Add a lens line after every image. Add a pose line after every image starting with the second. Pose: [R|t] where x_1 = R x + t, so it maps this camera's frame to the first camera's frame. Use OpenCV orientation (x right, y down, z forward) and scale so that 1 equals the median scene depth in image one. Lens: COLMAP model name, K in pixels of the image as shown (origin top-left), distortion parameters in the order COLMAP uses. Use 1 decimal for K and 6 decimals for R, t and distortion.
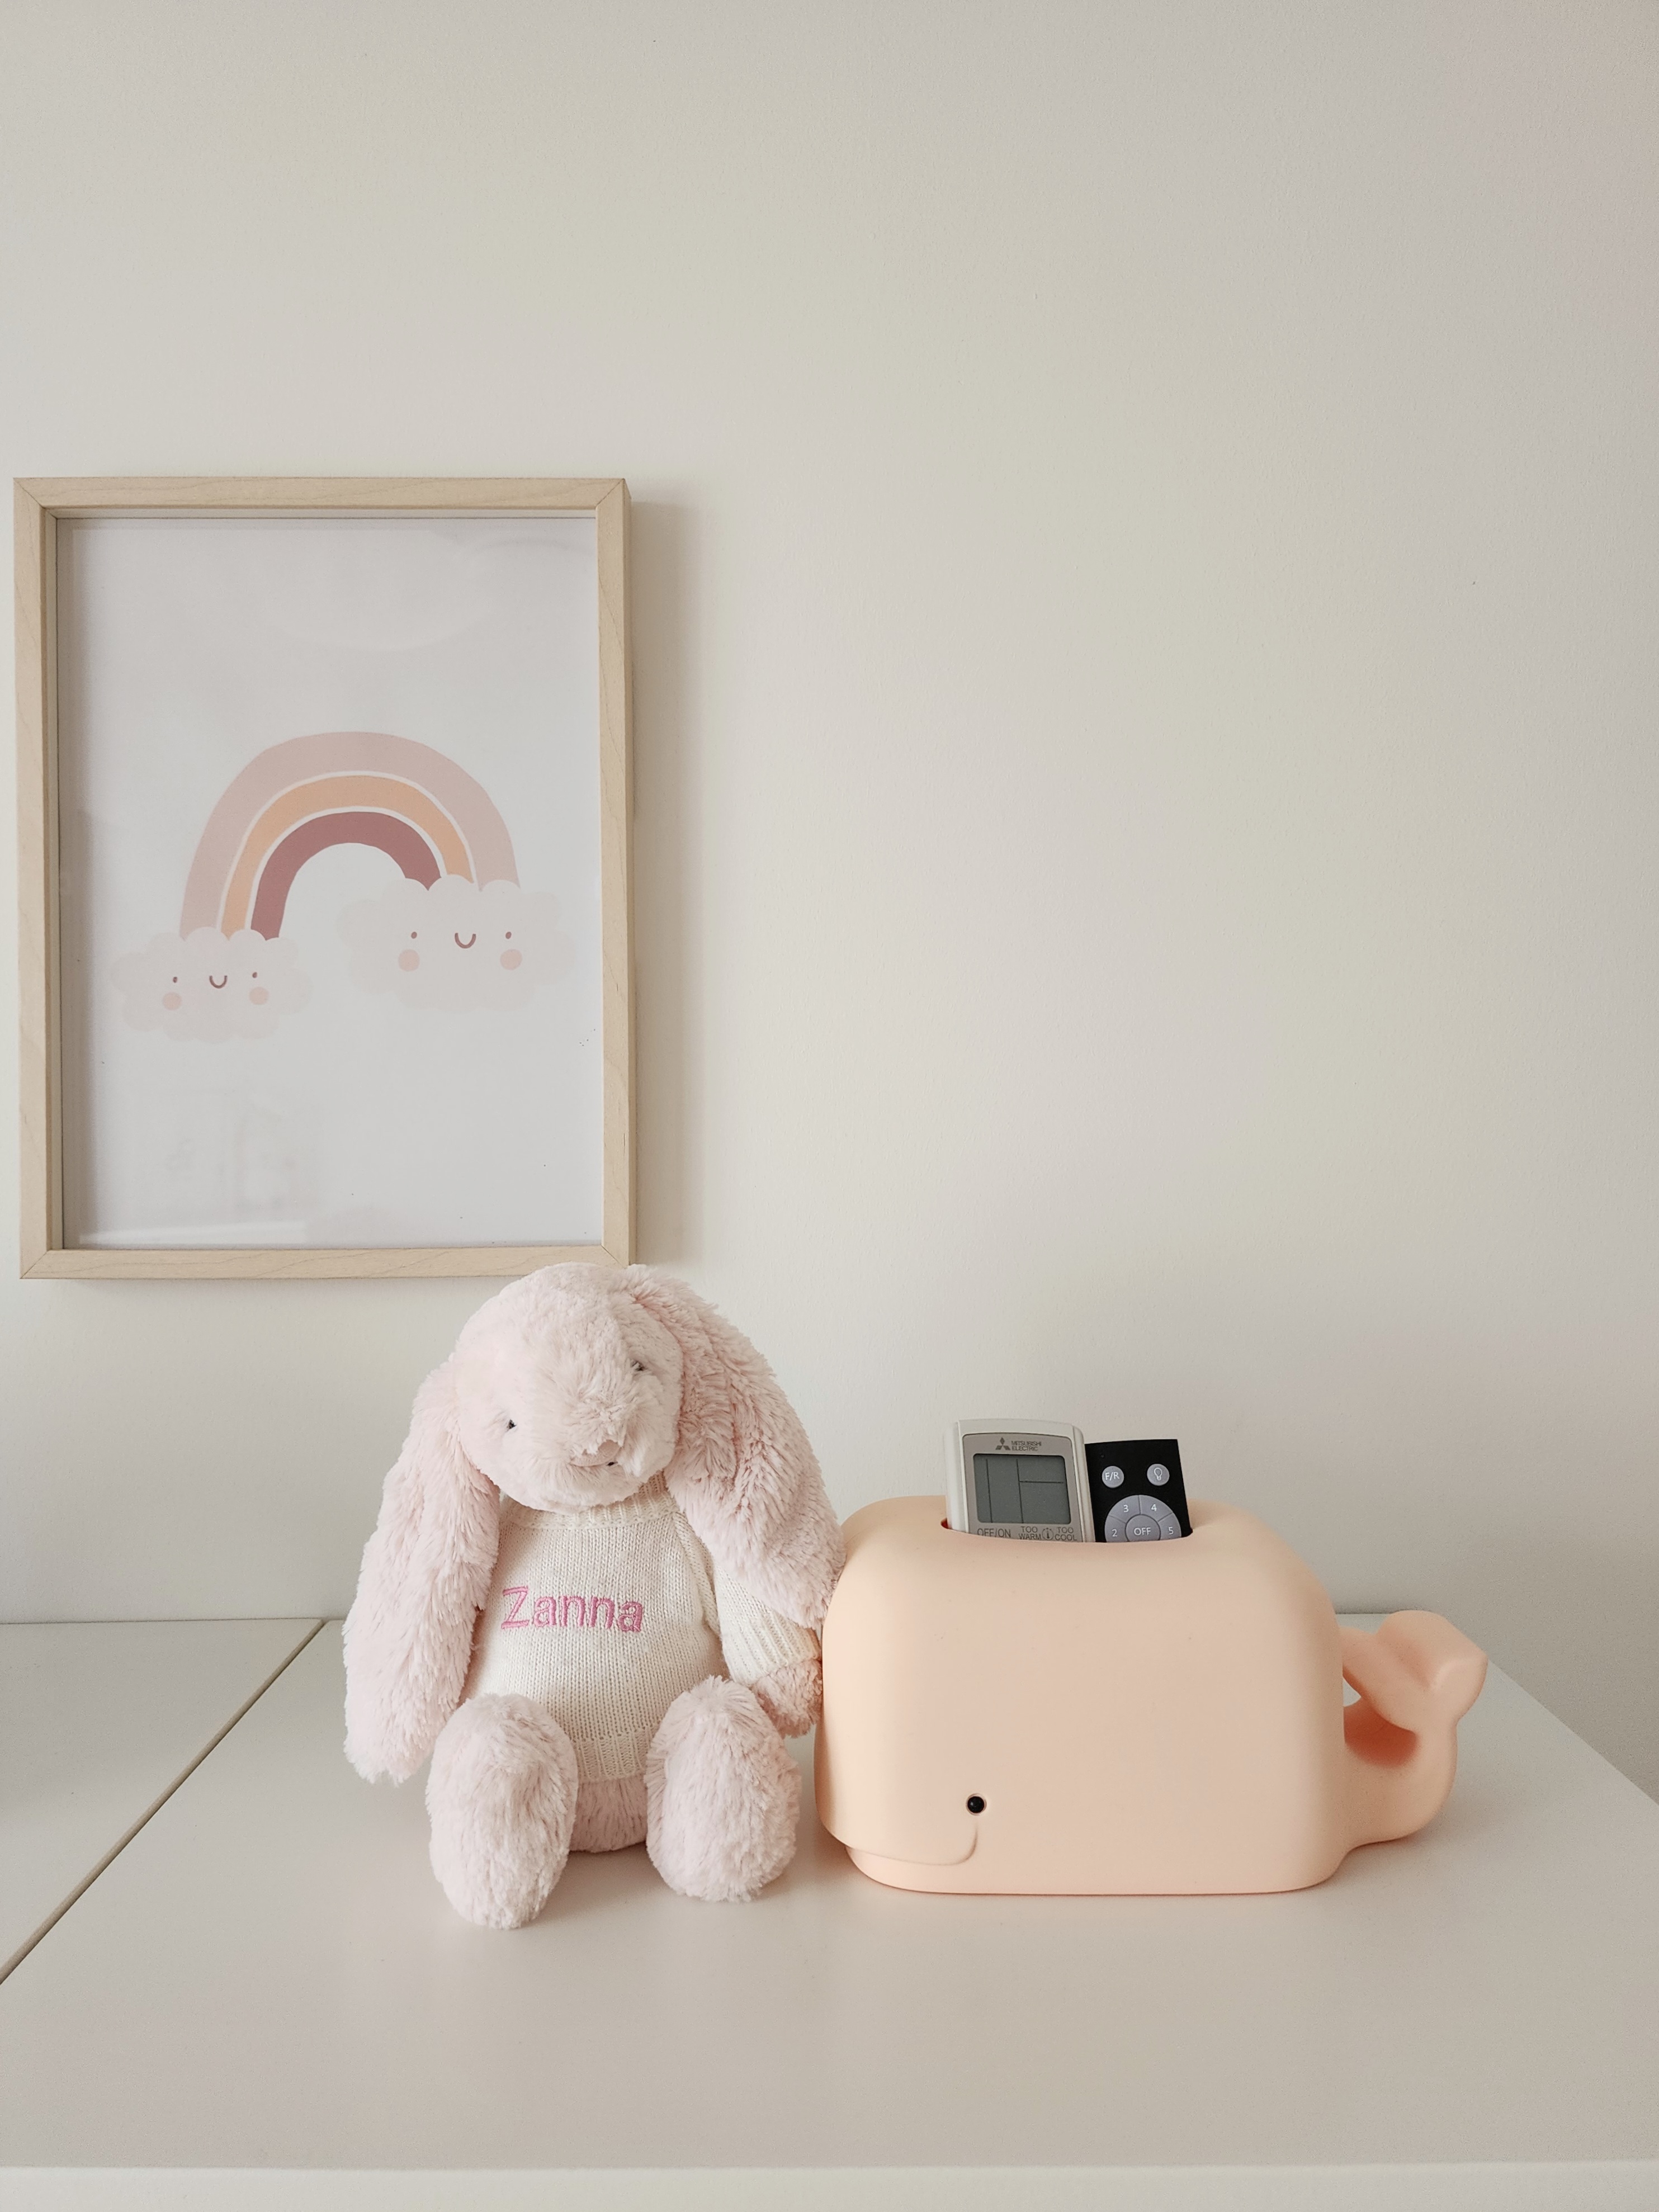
lens RADIAL K [[1481.4, 0, 831.7], [0, 1481.4, 1097.7], [0, 0, 1]] dist [0.016000, -0.008462]
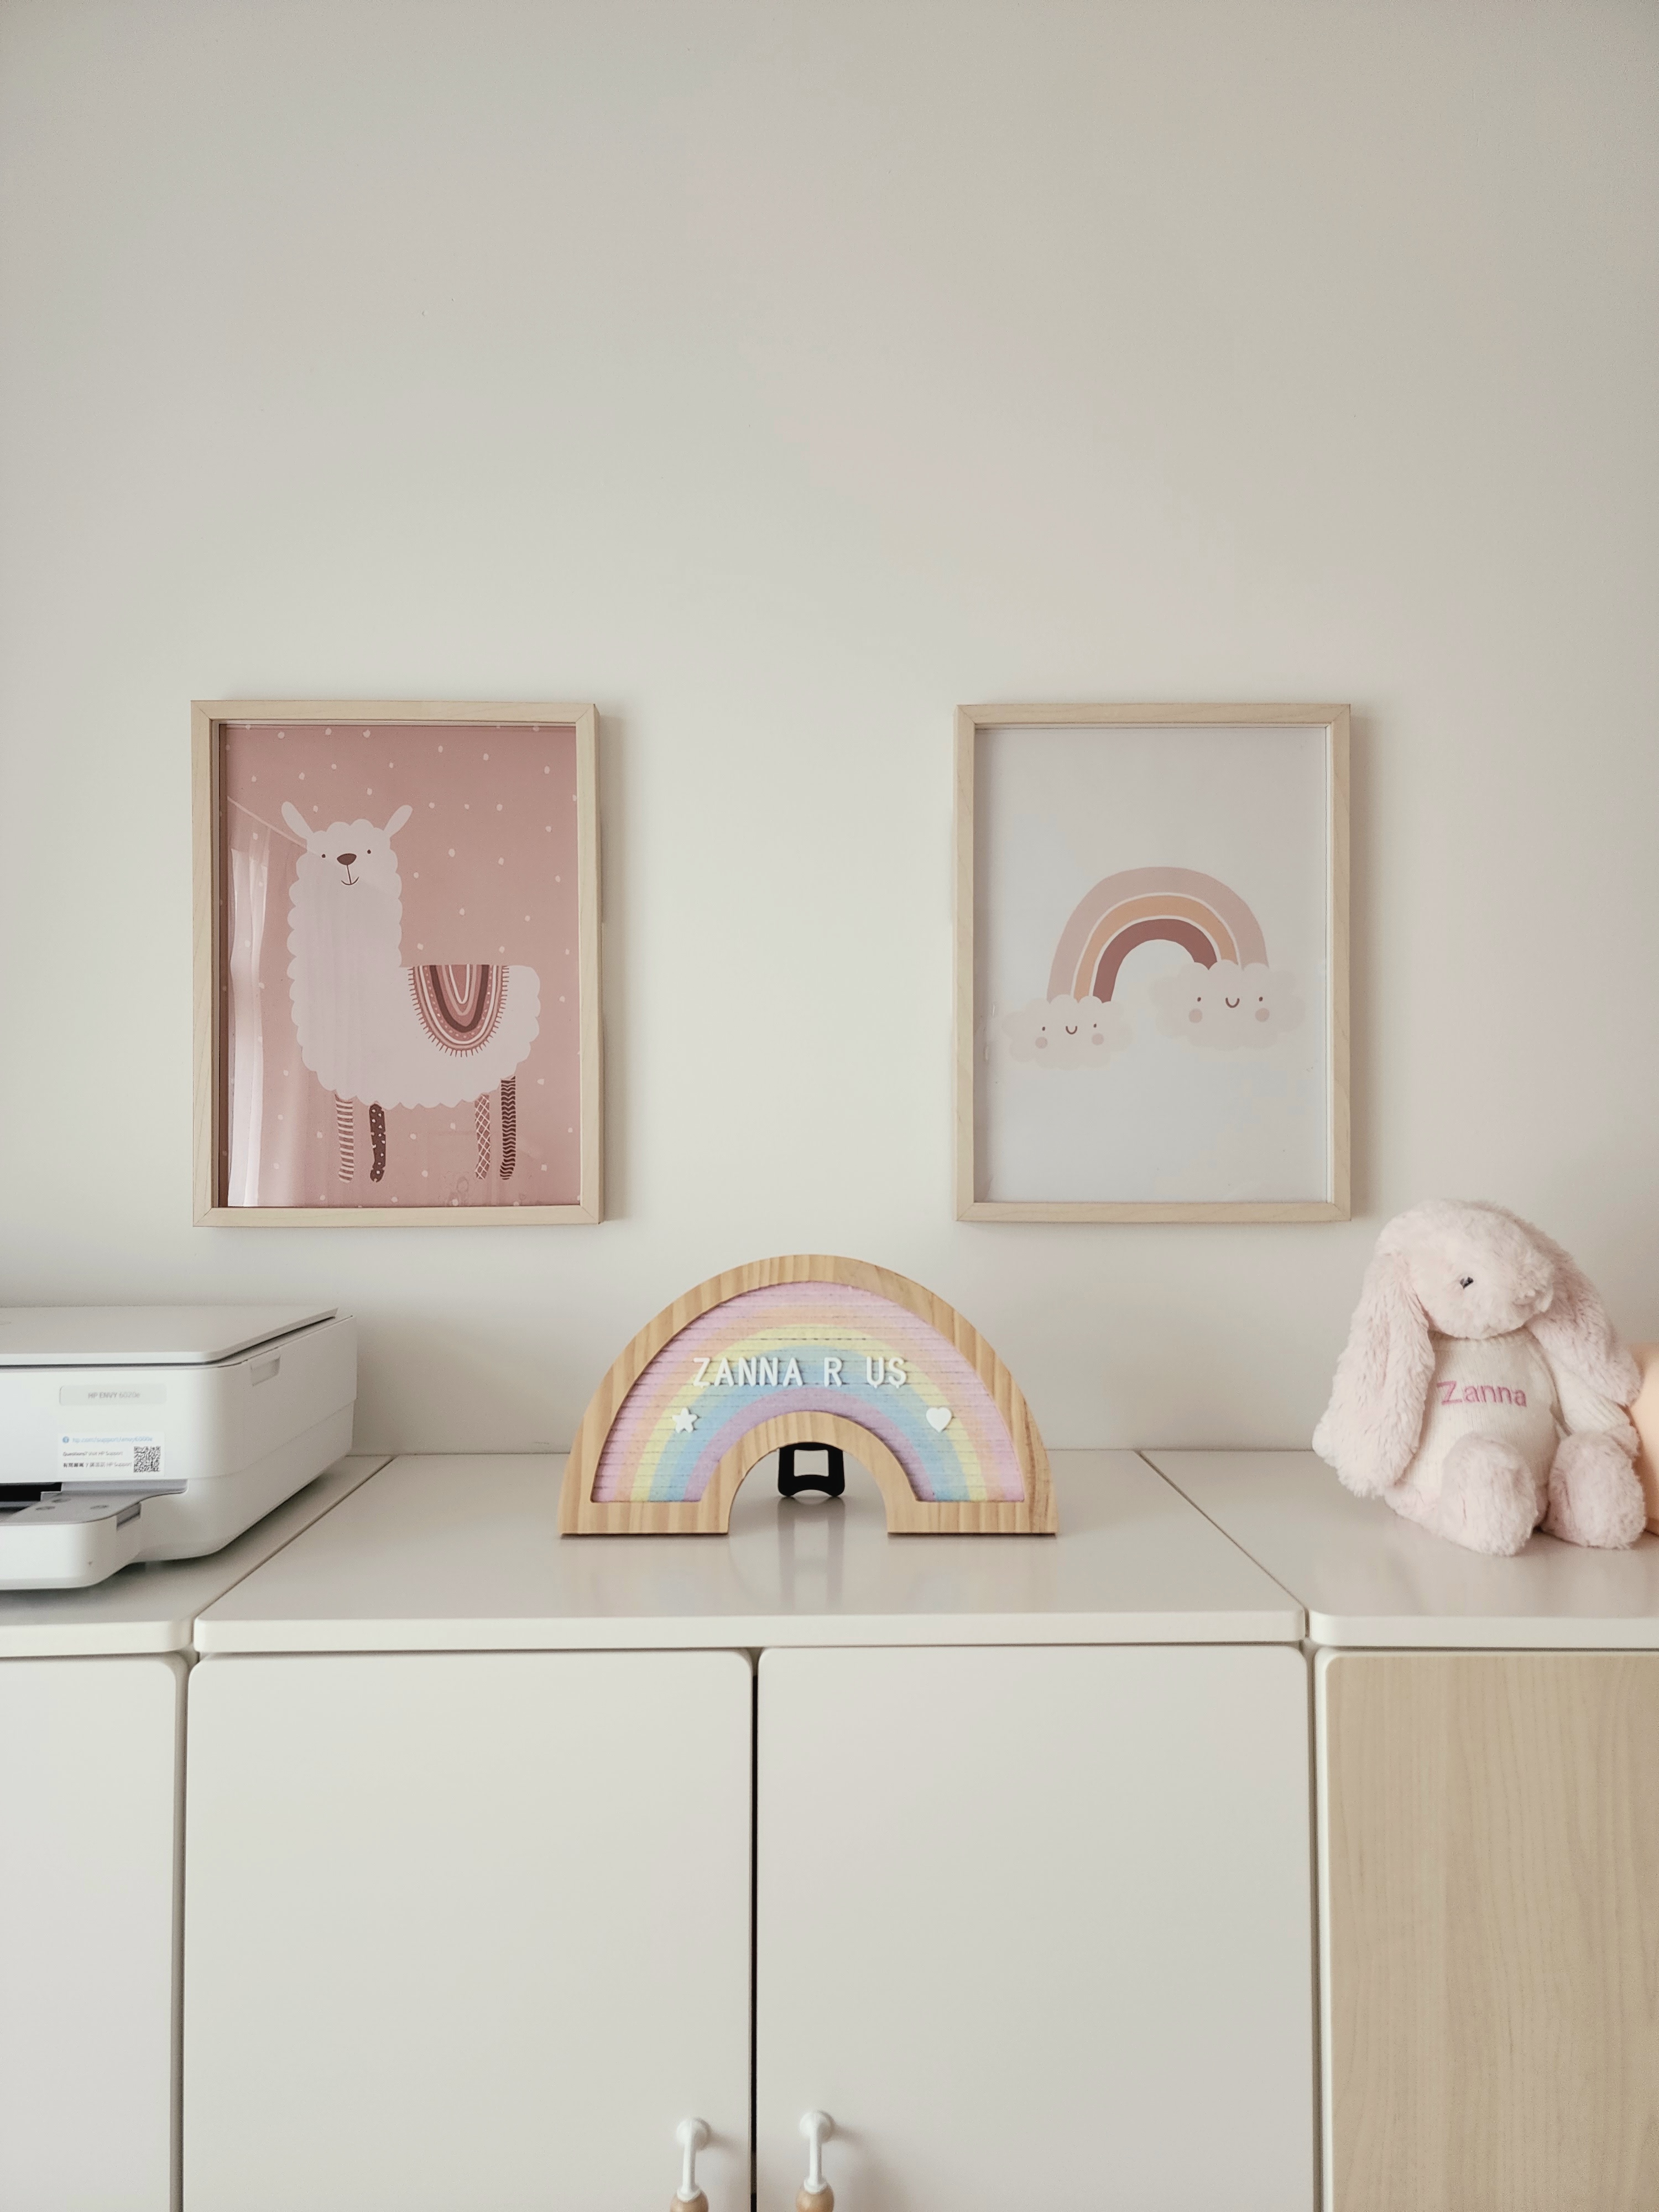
lens RADIAL K [[1481.4, 0, 813.3], [0, 1481.4, 1115.2], [0, 0, 1]] dist [0.016000, -0.008462]
pose [[0.999932, 0.001763, -0.011487, -0.895279], [-0.002062, 0.999660, -0.026004, 0.066660], [0.011438, 0.026026, 0.999596, -0.702831]]
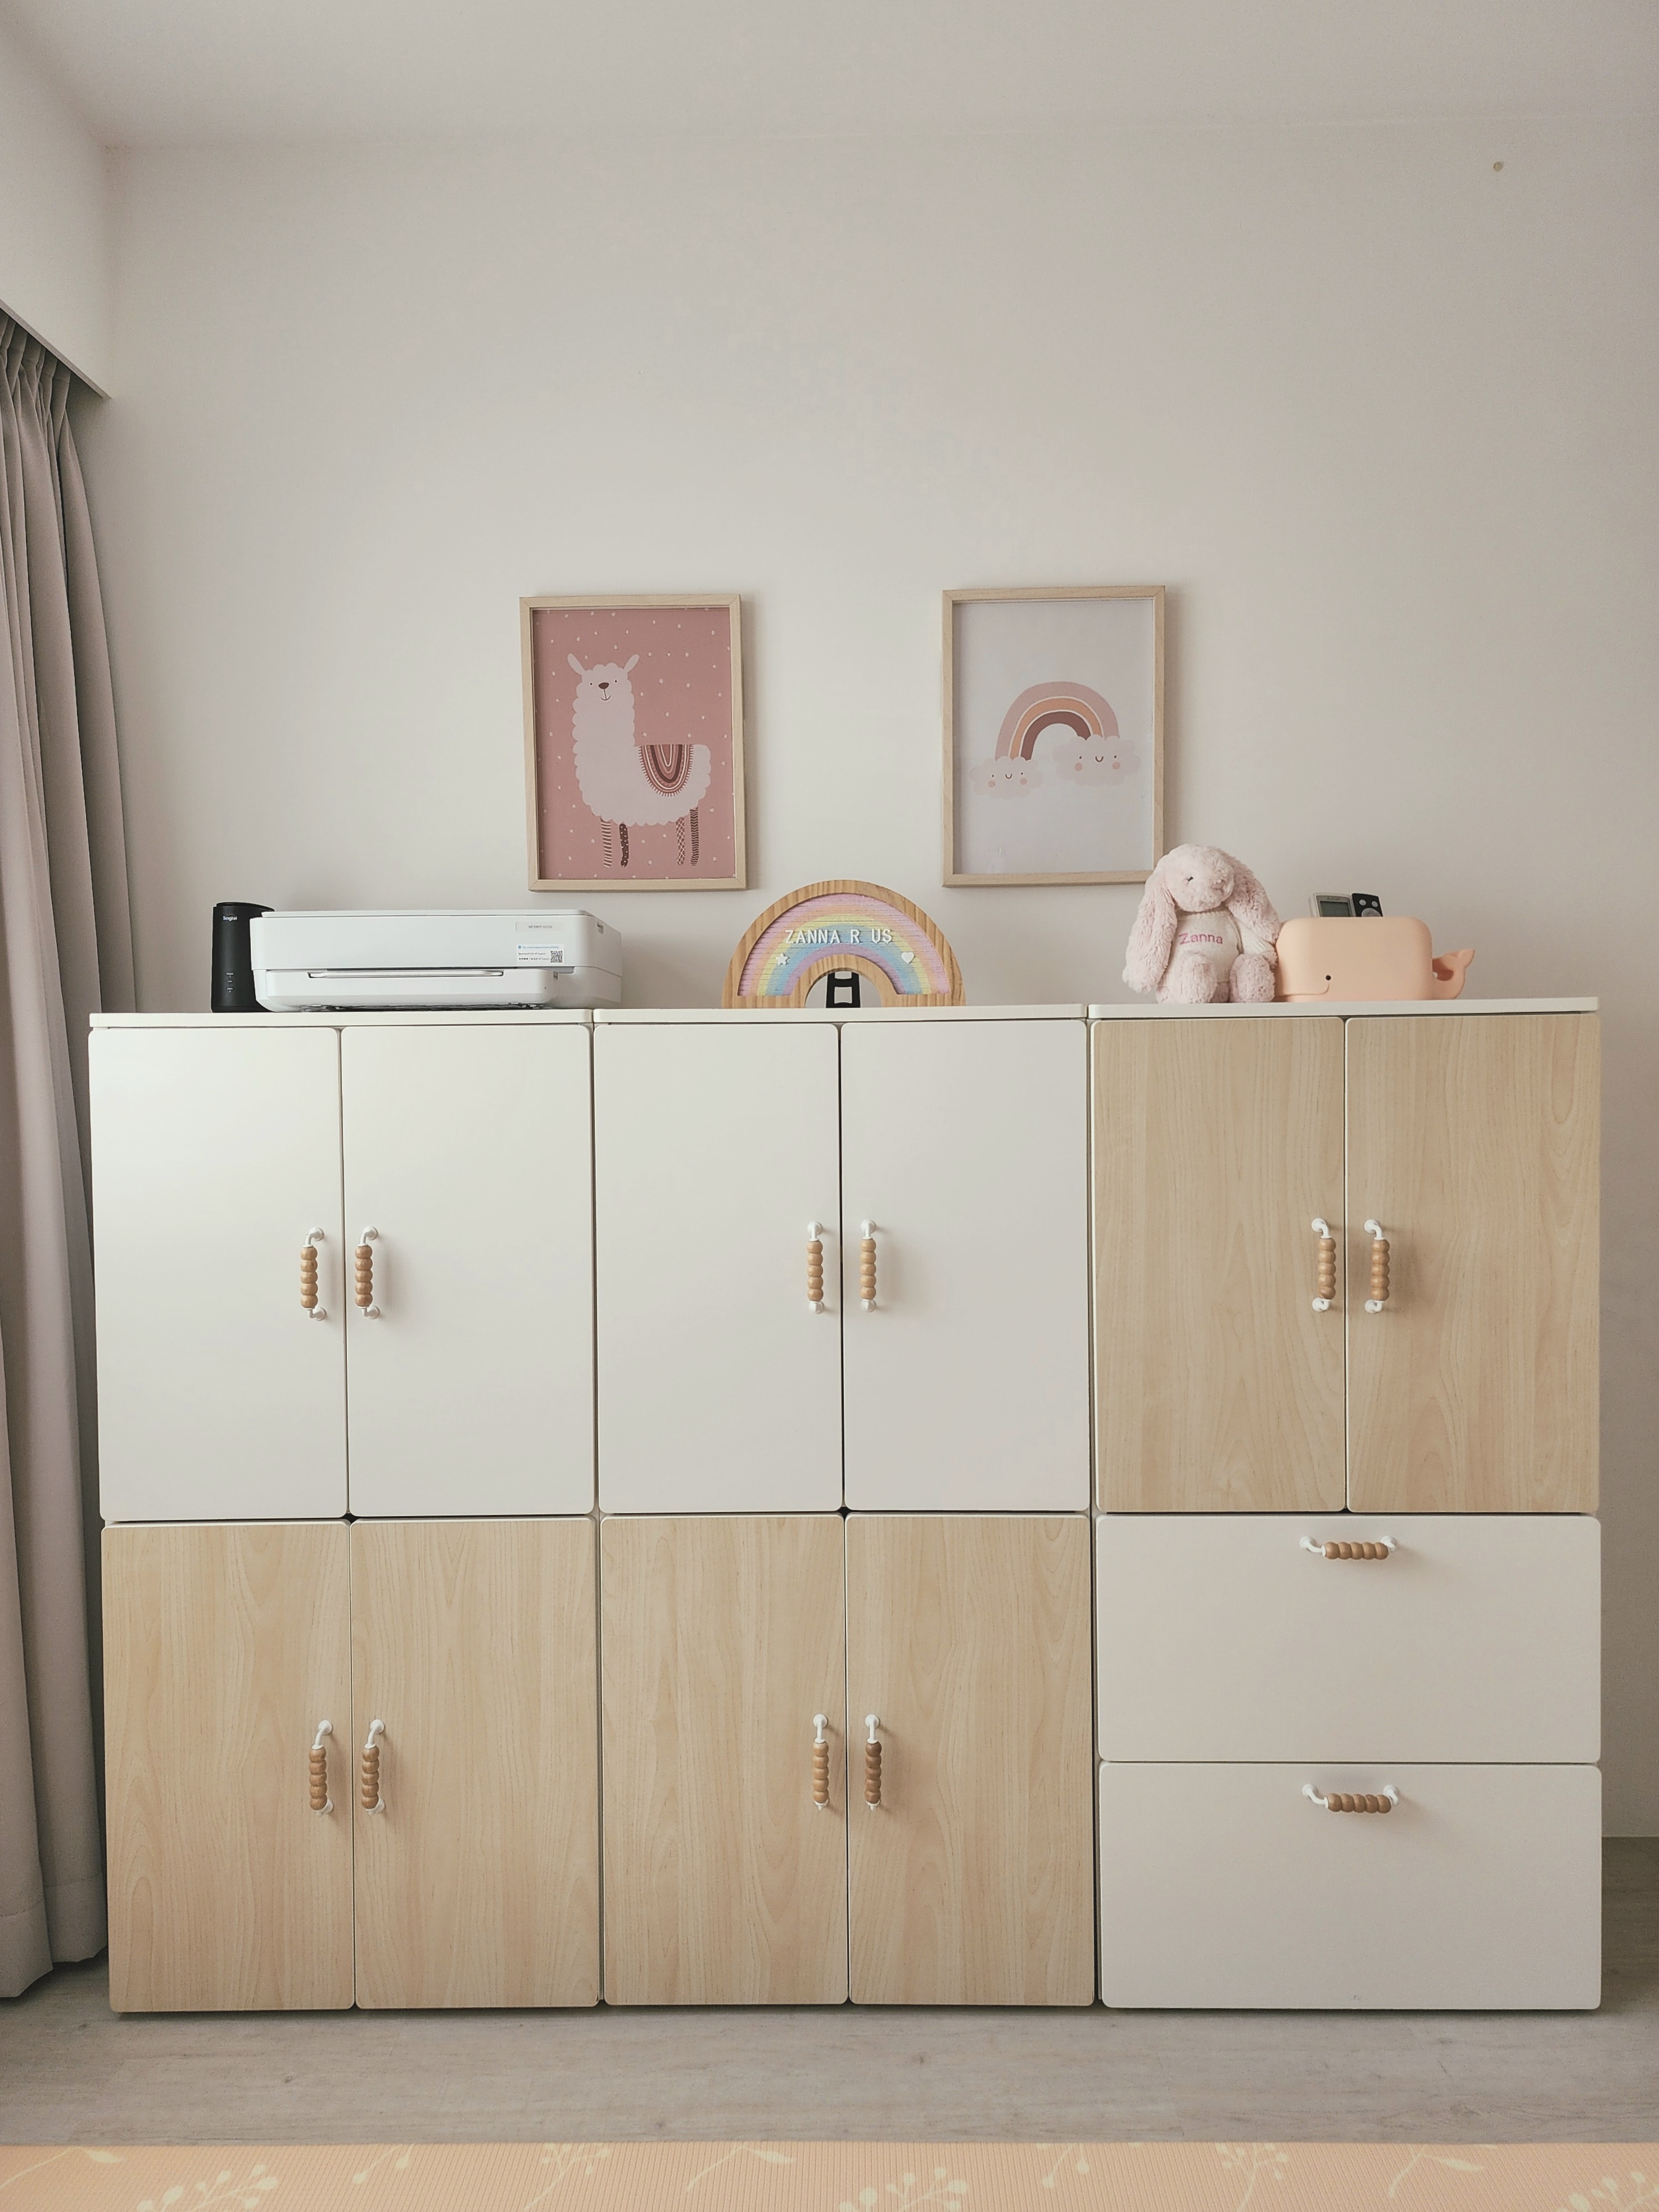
lens RADIAL K [[1481.4, 0, 812.2], [0, 1481.4, 1140.4], [0, 0, 1]] dist [0.016000, -0.008462]
pose [[0.998851, -0.006104, -0.047527, -0.876560], [0.008586, 0.998599, 0.052206, 0.598763], [0.047141, -0.052555, 0.997505, -2.377556]]
